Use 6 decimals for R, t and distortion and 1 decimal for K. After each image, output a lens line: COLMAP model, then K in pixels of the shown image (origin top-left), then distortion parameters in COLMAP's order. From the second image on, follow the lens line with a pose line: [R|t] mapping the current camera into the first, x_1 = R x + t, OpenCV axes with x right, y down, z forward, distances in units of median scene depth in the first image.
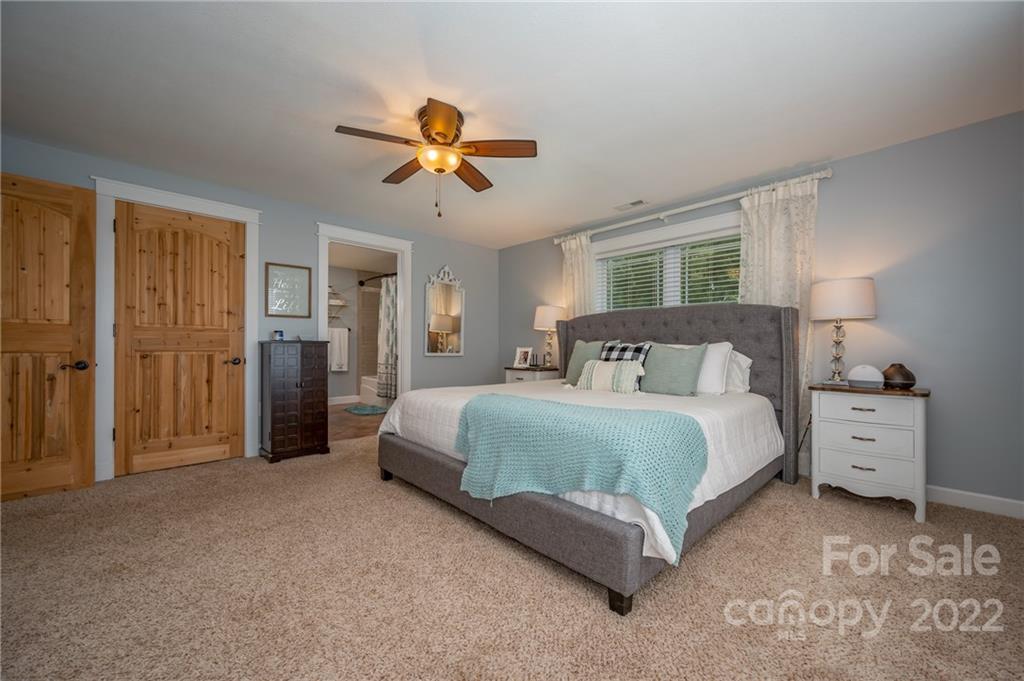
lens RADIAL K [[401.6, 0, 514.1], [0, 401.6, 345.5], [0, 0, 1]] dist [-0.000977, -0.000260]
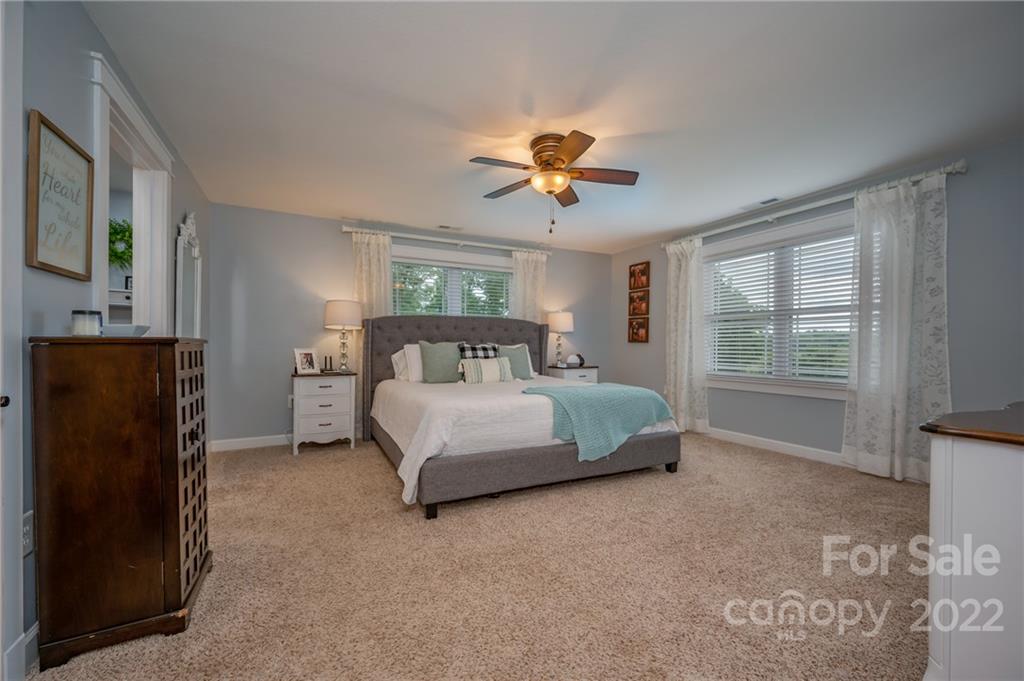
lens RADIAL K [[401.6, 0, 514.1], [0, 401.6, 345.5], [0, 0, 1]] dist [-0.000977, -0.000260]
pose [[0.288862, -0.003281, 0.957365, -0.905183], [-0.001221, 0.999992, 0.003796, -0.006451], [-0.957370, -0.002266, 0.288856, 0.539284]]
